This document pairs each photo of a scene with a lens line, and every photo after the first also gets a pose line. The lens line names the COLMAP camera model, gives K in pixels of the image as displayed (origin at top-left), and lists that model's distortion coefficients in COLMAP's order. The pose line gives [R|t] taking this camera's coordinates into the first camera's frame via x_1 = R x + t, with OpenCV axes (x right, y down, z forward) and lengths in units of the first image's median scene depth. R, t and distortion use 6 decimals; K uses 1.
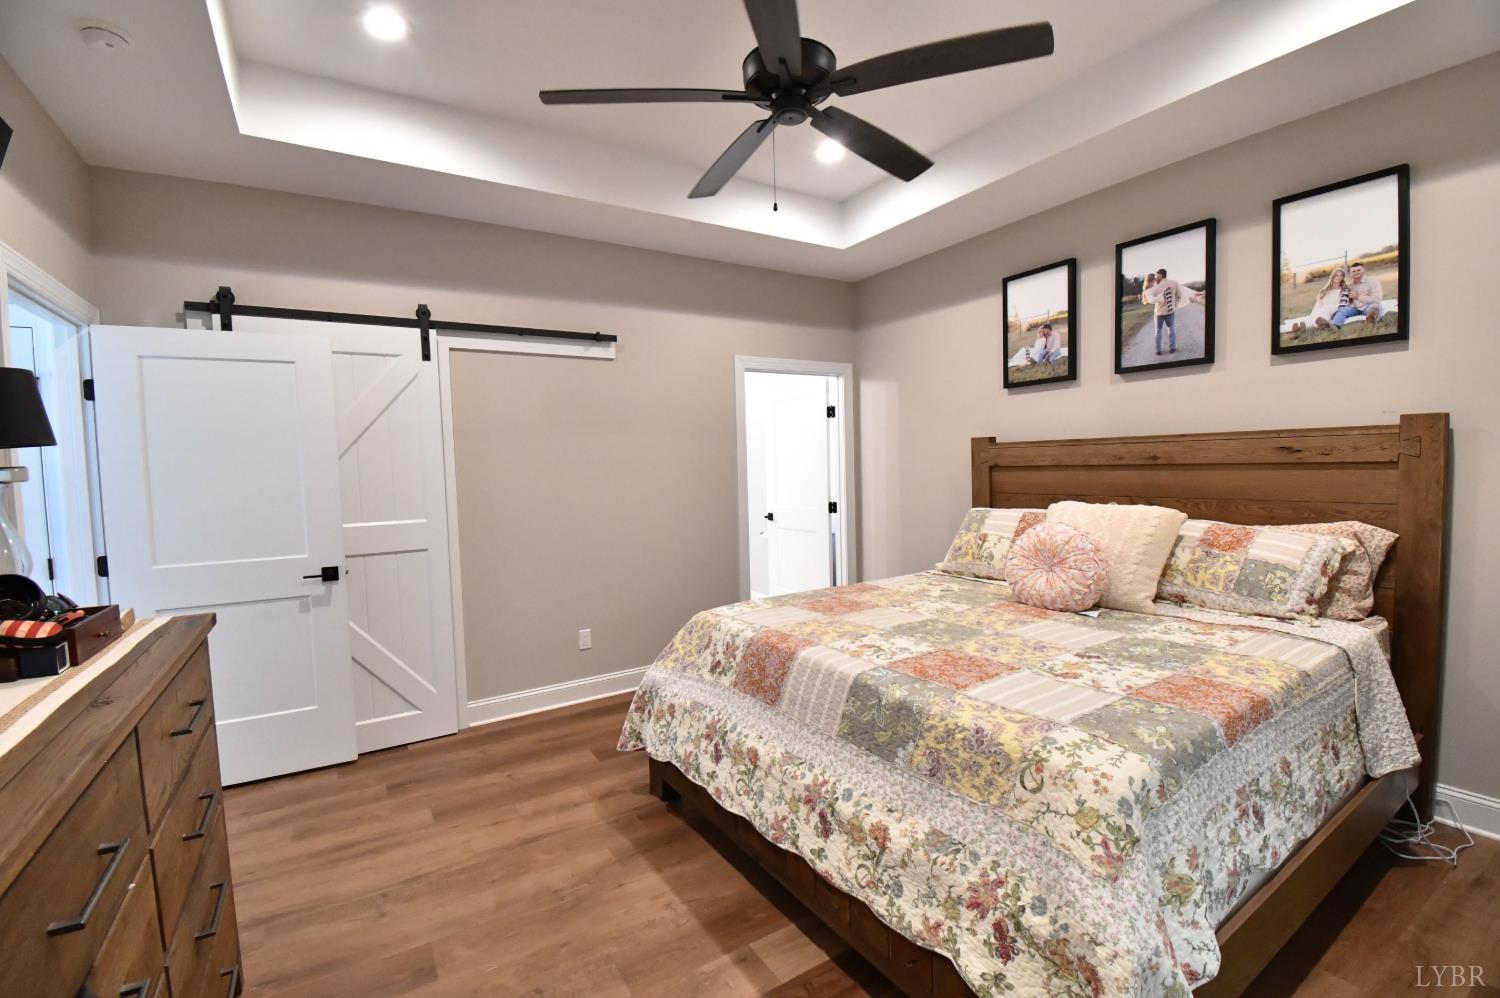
lens RADIAL K [[658.1, 0, 760.0], [0, 658.1, 494.8], [0, 0, 1]] dist [0.001945, -0.000933]
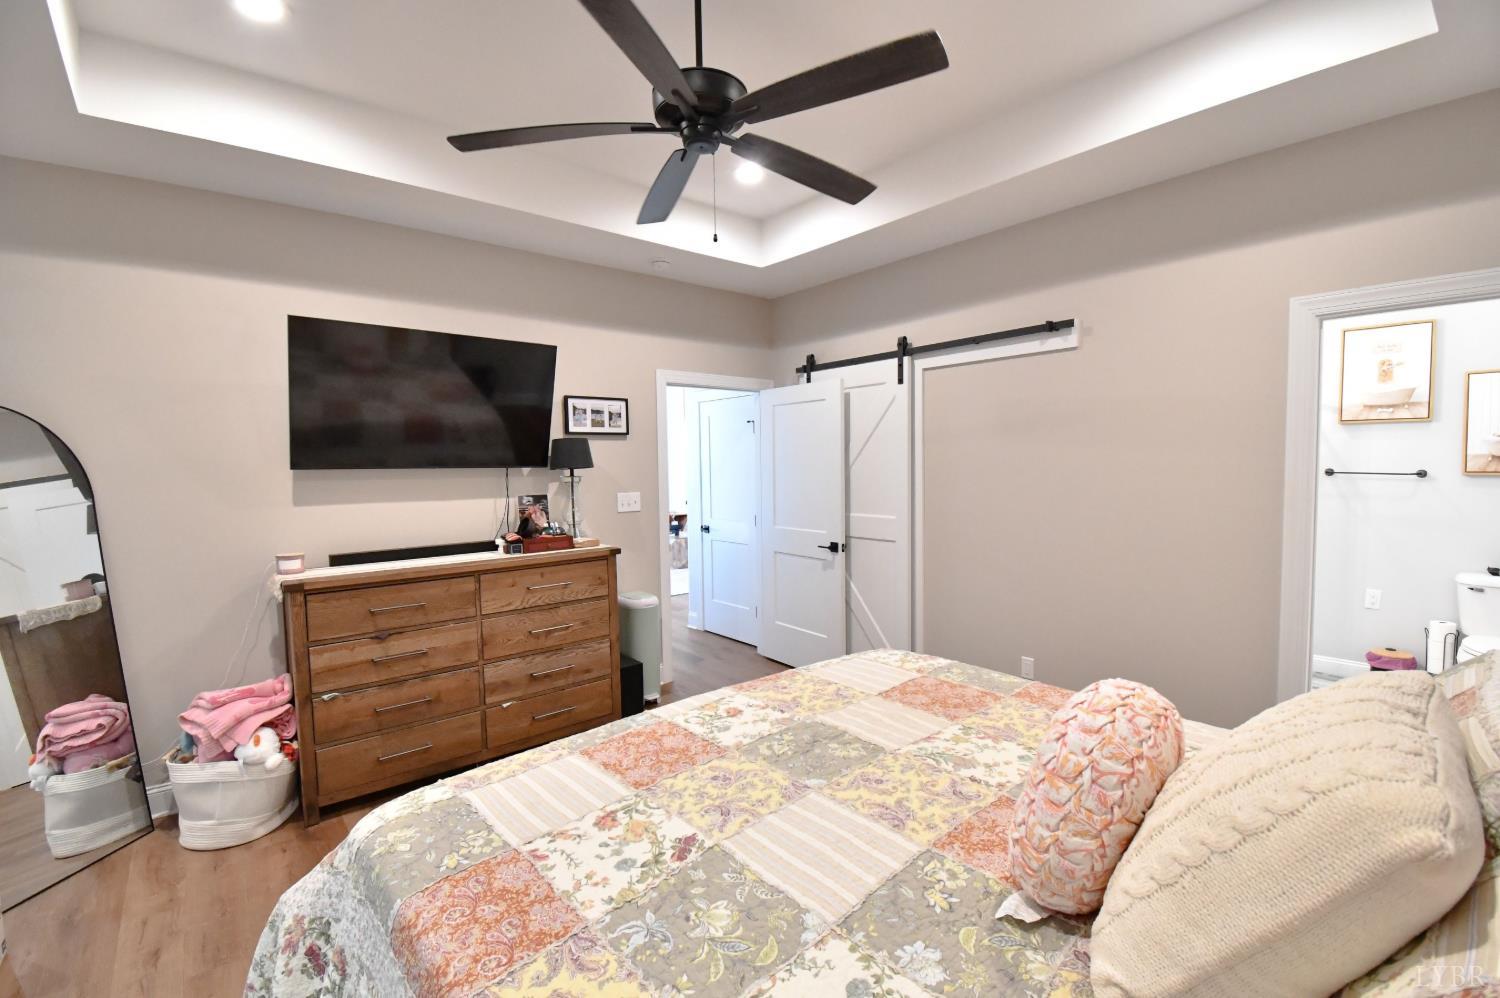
lens RADIAL K [[658.1, 0, 758.6], [0, 658.1, 502.7], [0, 0, 1]] dist [0.001945, -0.000933]
pose [[0.136538, 0.085468, -0.986941, 0.999219], [-0.037761, 0.995996, 0.081028, -0.116953], [0.989915, 0.026205, 0.139219, 0.898066]]
